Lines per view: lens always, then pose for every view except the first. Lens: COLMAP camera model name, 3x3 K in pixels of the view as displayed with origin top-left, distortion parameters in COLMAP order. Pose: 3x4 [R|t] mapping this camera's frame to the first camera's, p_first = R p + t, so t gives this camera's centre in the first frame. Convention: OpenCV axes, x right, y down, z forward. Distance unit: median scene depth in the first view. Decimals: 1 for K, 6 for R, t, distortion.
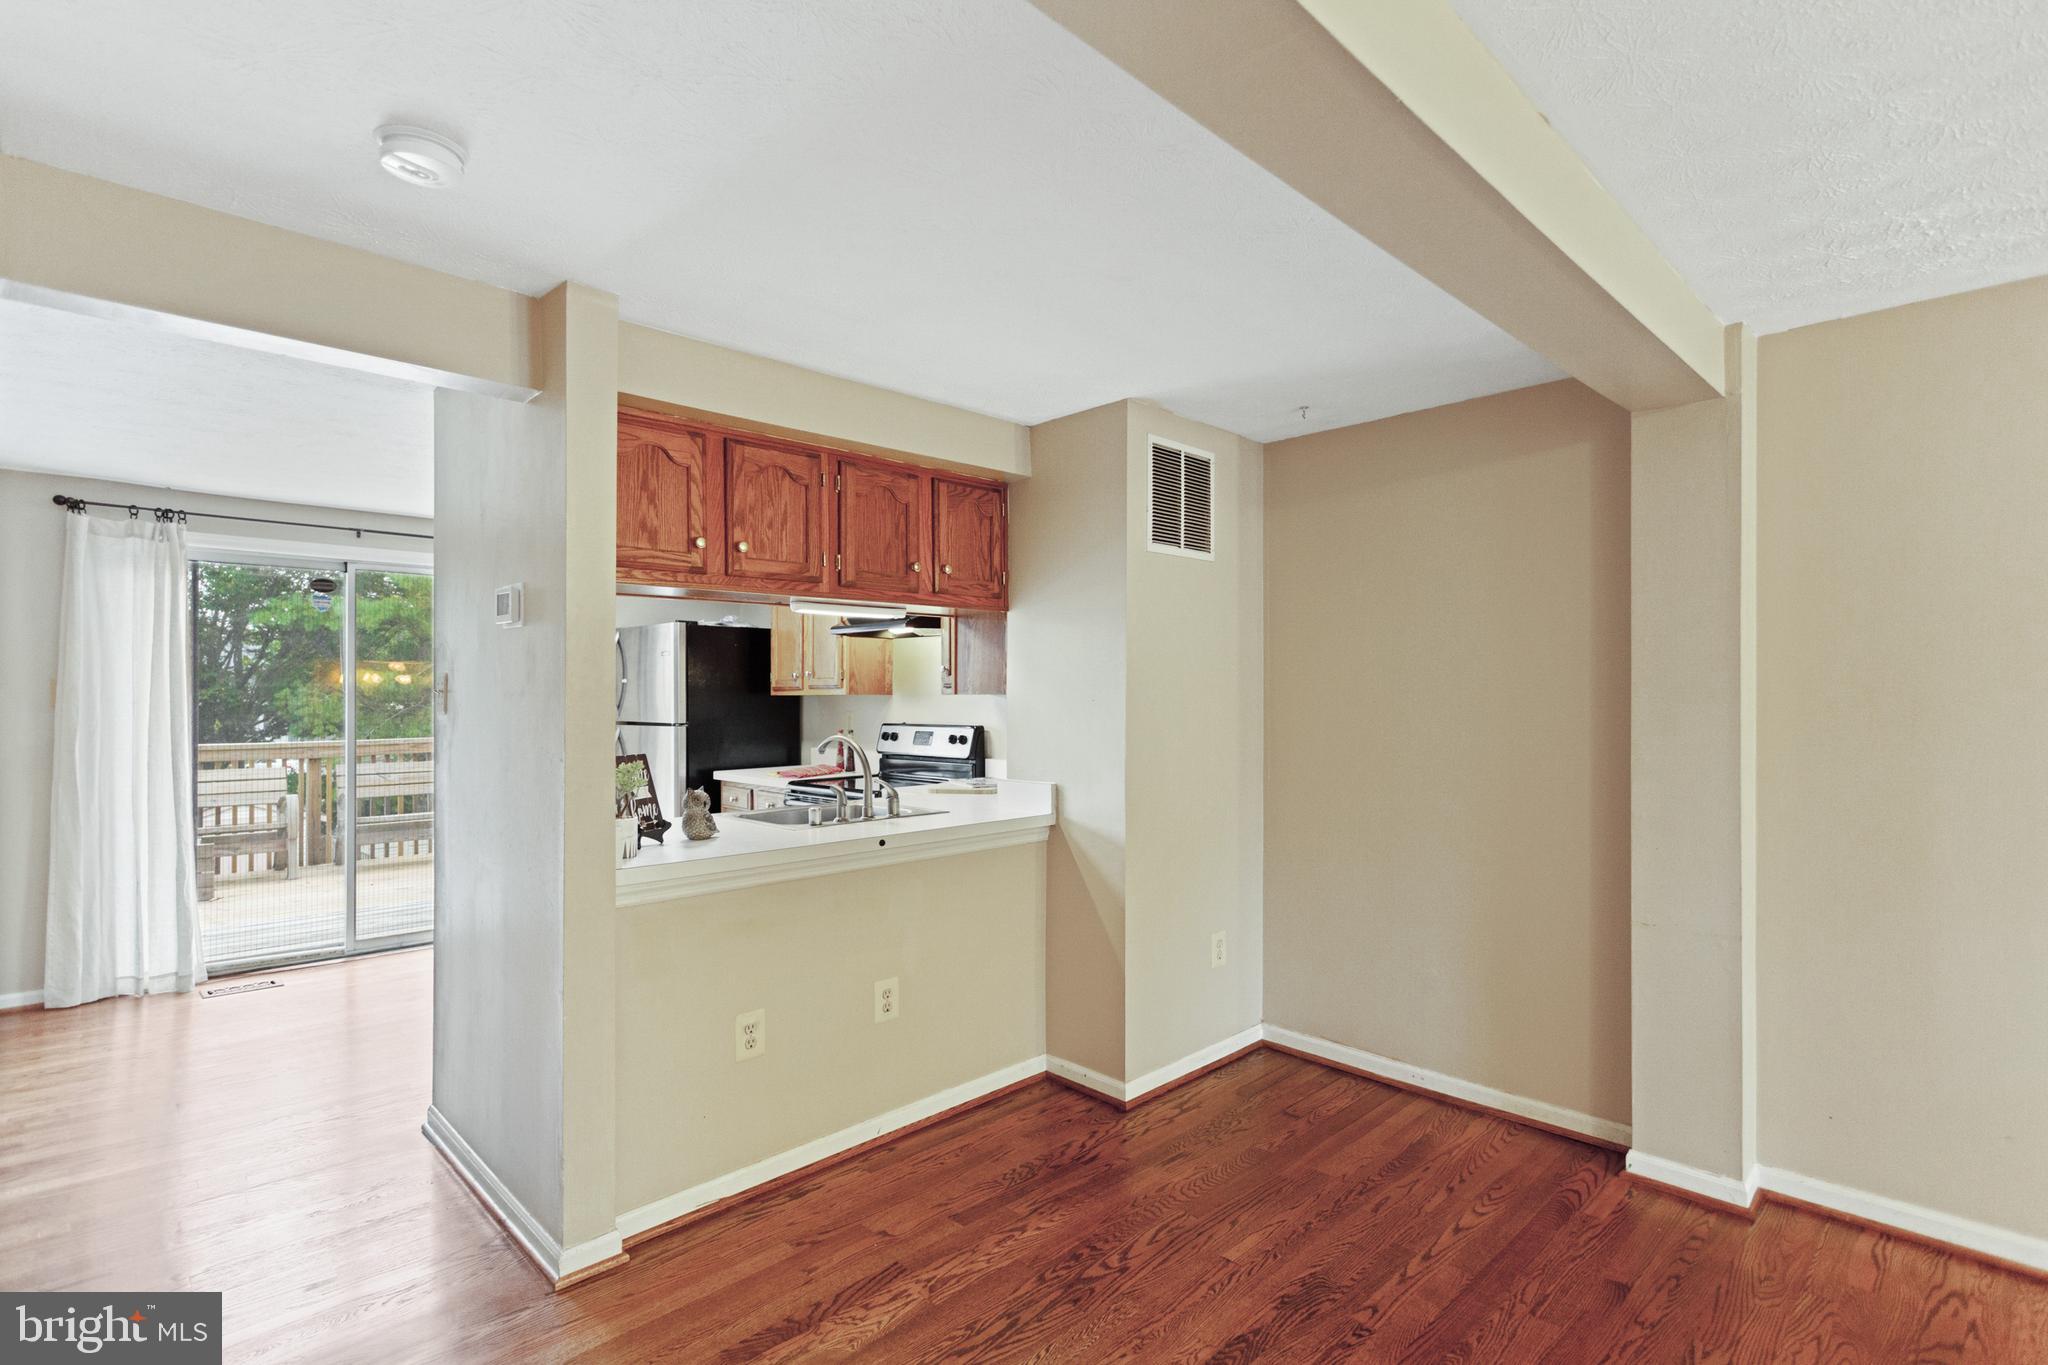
lens RADIAL K [[984.1, 0, 1022.8], [0, 984.1, 693.4], [0, 0, 1]] dist [0.000659, 0.000439]
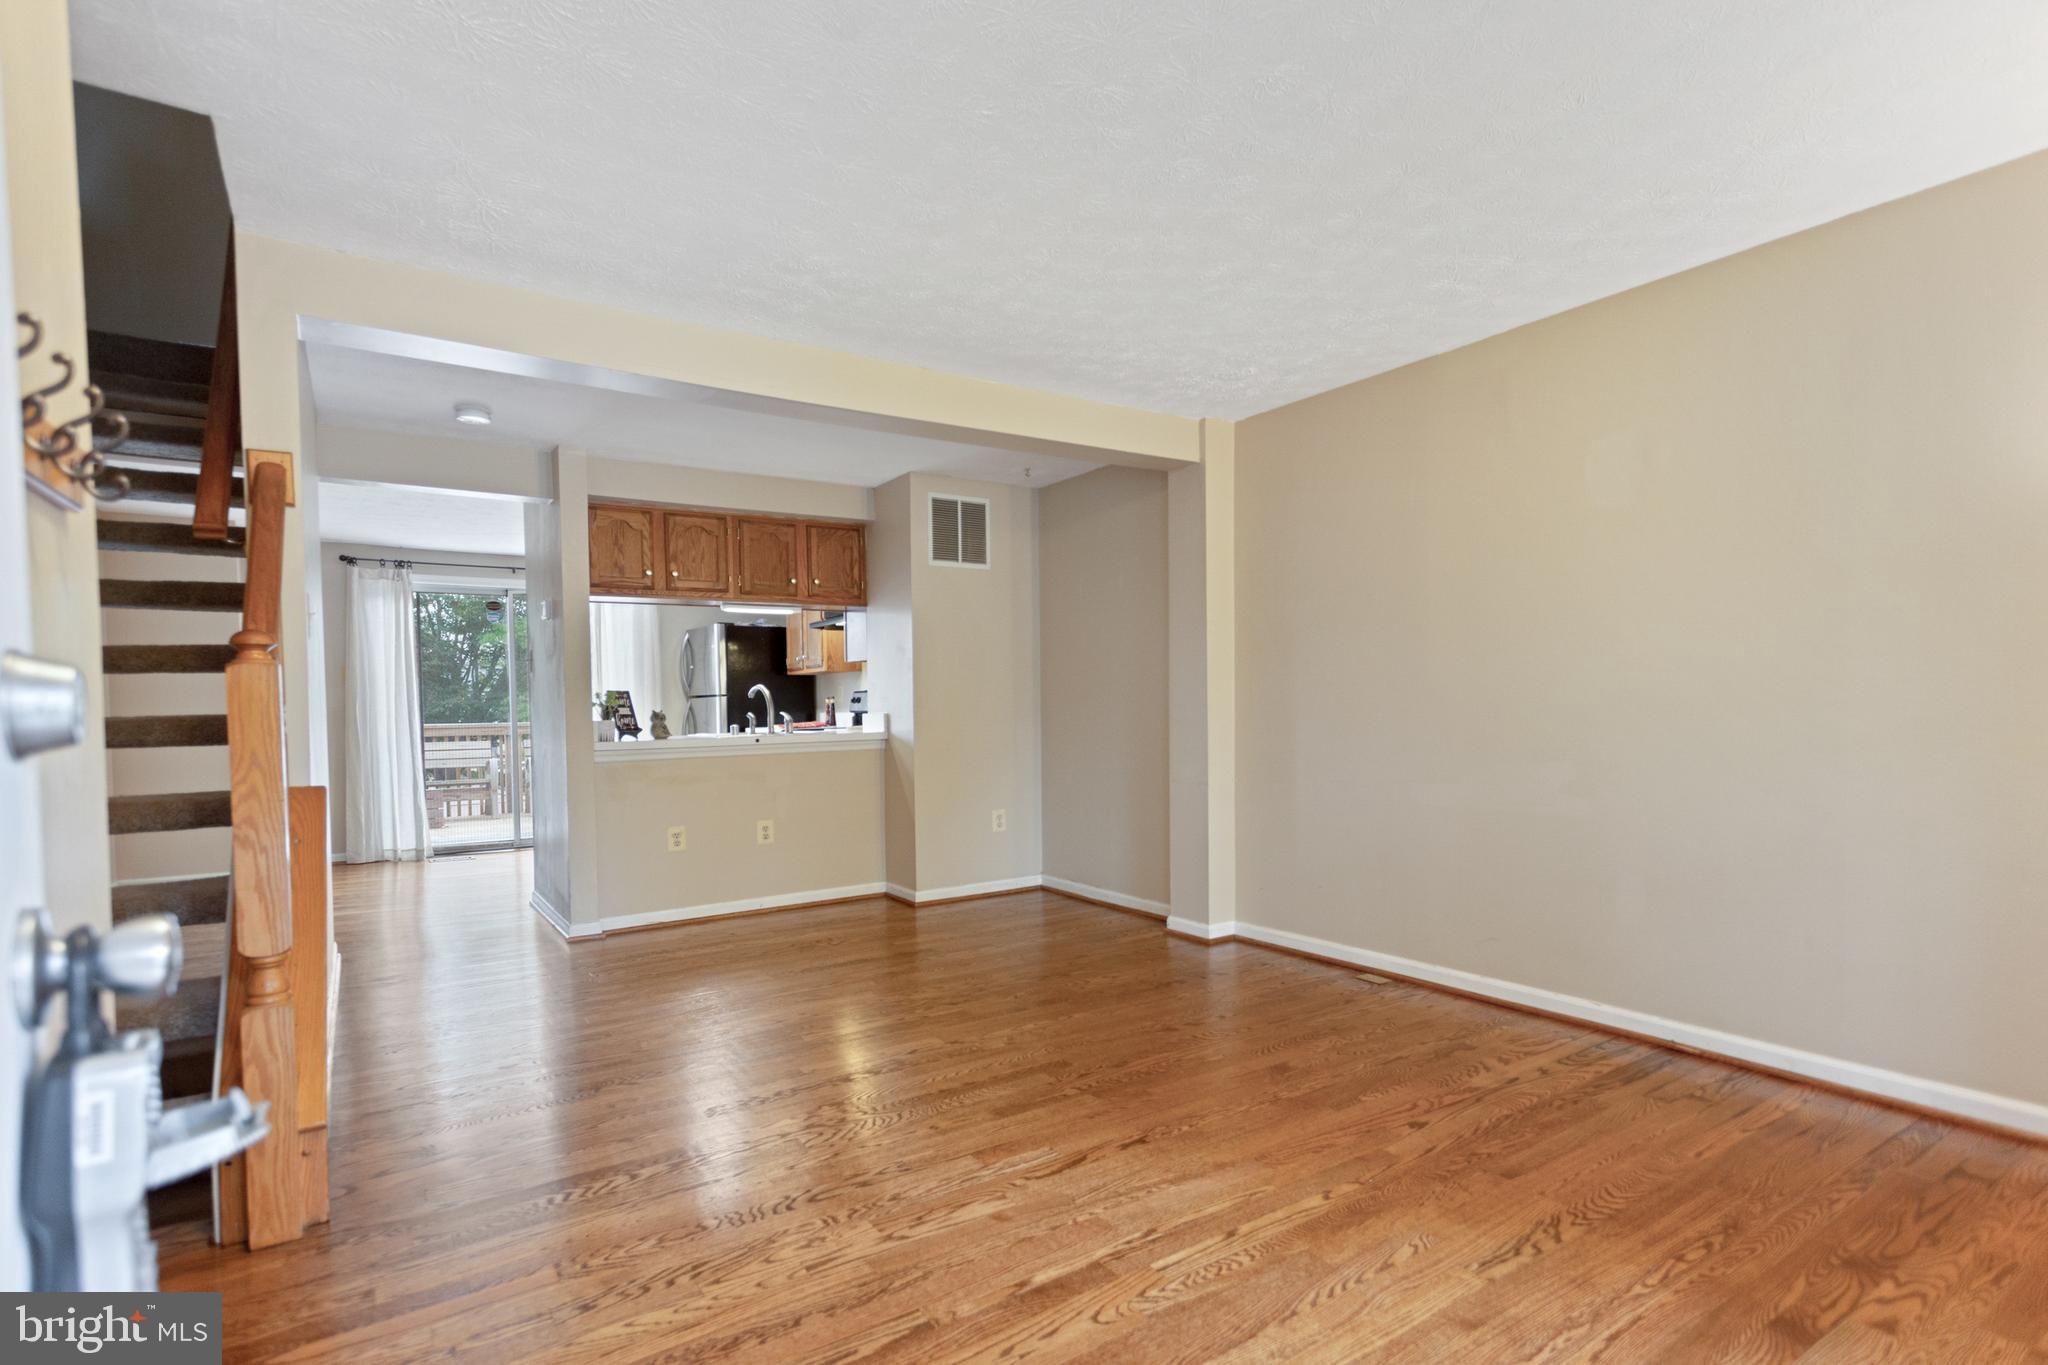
lens RADIAL K [[1001.2, 0, 1028.9], [0, 1001.2, 735.9], [0, 0, 1]] dist [0.001545, 0.000380]
pose [[0.984366, -0.009476, -0.175882, 0.589582], [0.015266, 0.999384, 0.031595, 0.086925], [0.175474, -0.033786, 0.983904, -0.607805]]
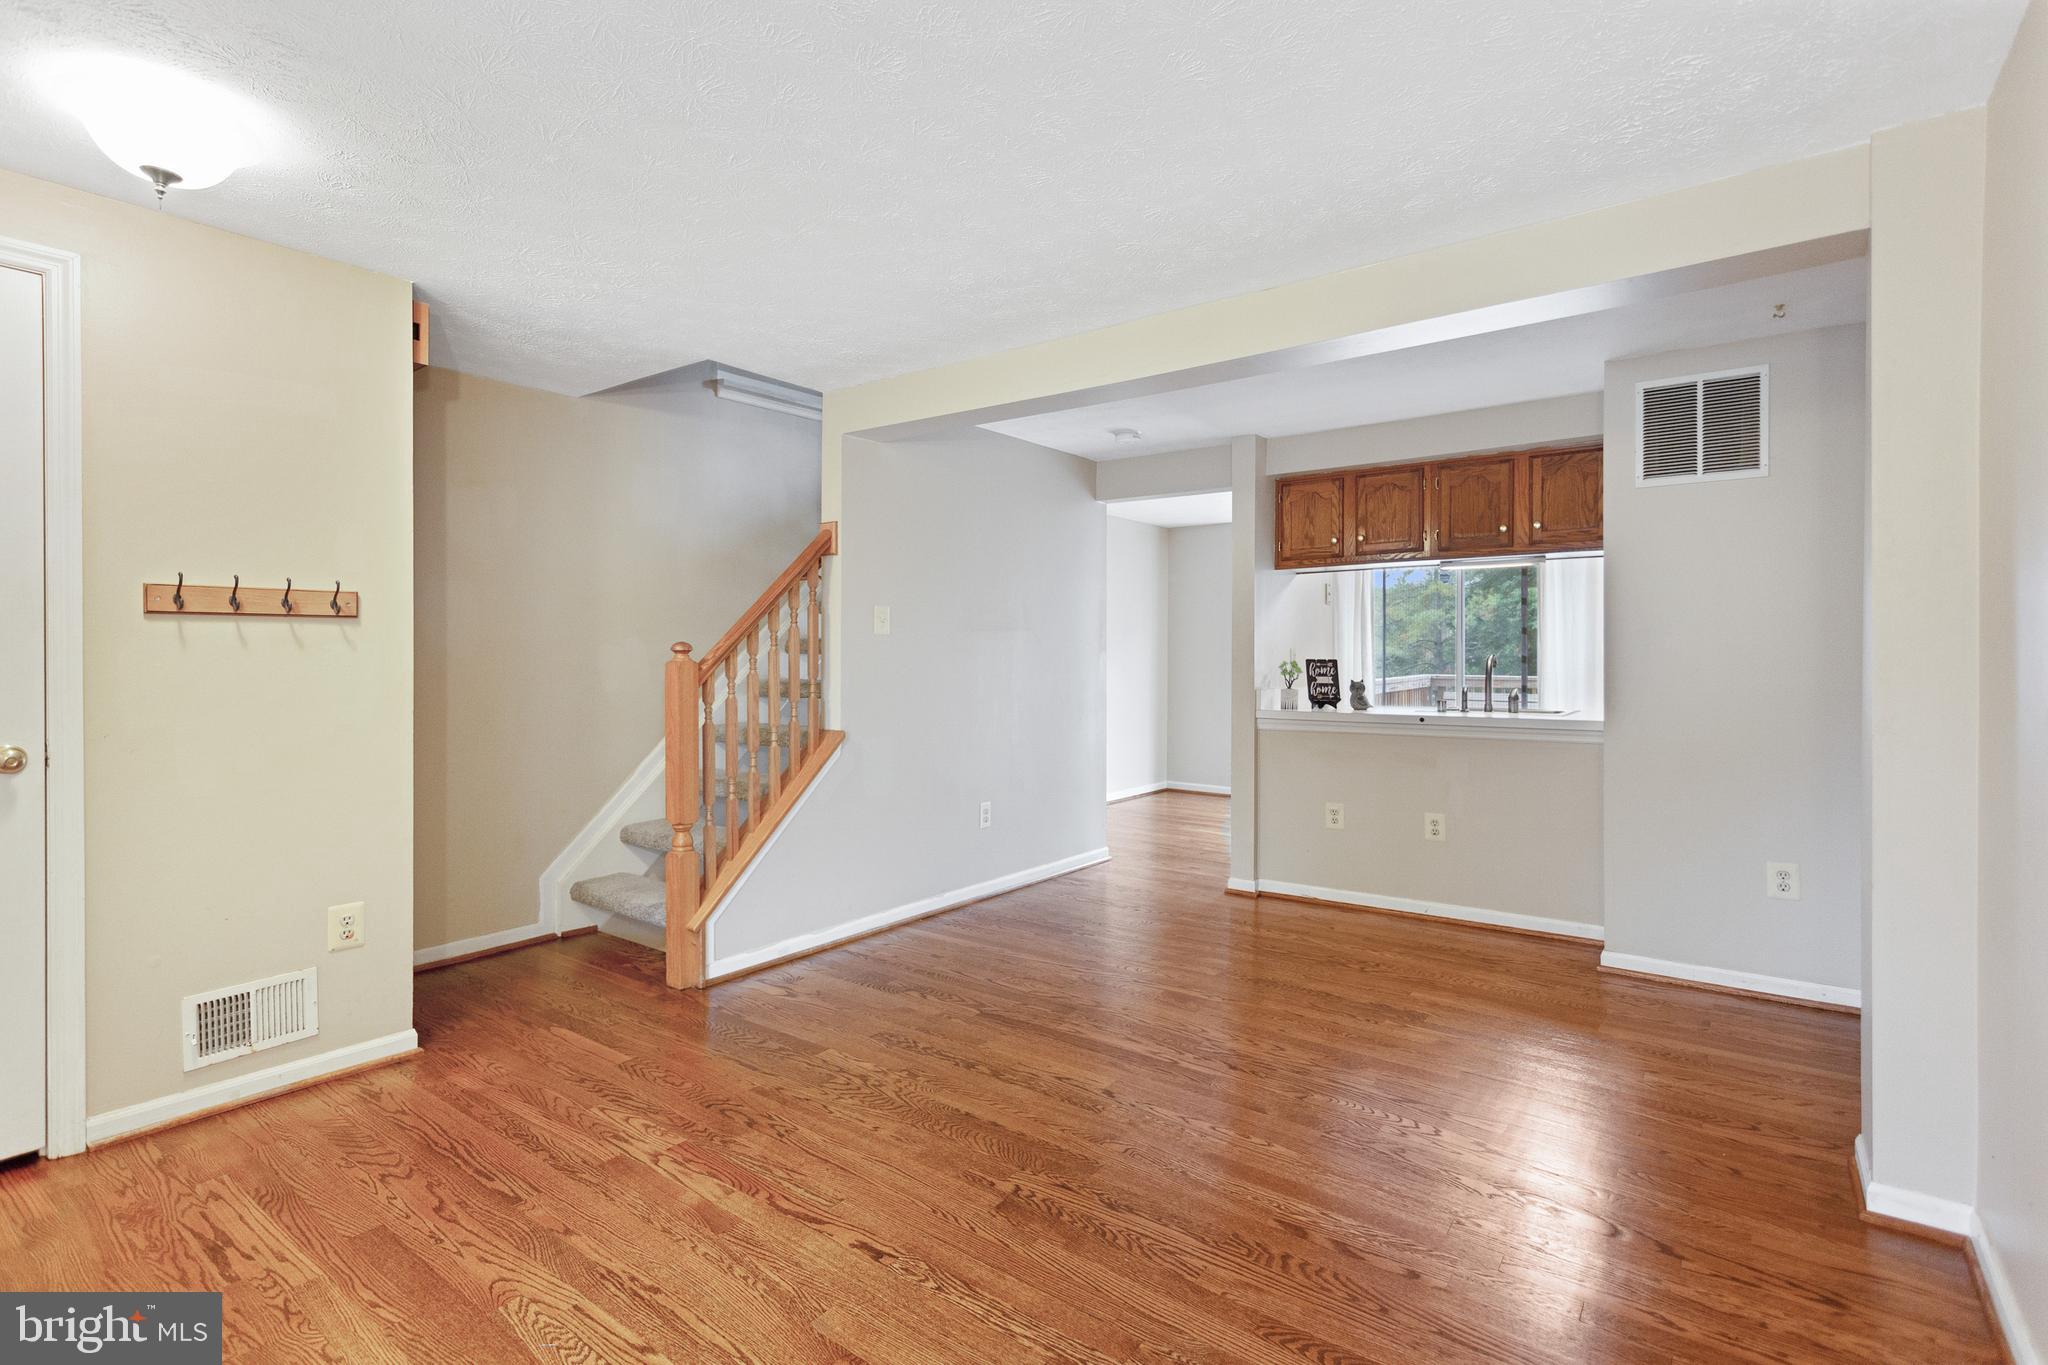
lens RADIAL K [[977.7, 0, 1014.0], [0, 977.7, 653.7], [0, 0, 1]] dist [0.000917, 0.000042]
pose [[0.149946, 0.000208, -0.988694, 1.151472], [0.000490, 1.000000, 0.000285, 0.044642], [0.988694, -0.000527, 0.149946, 0.136255]]
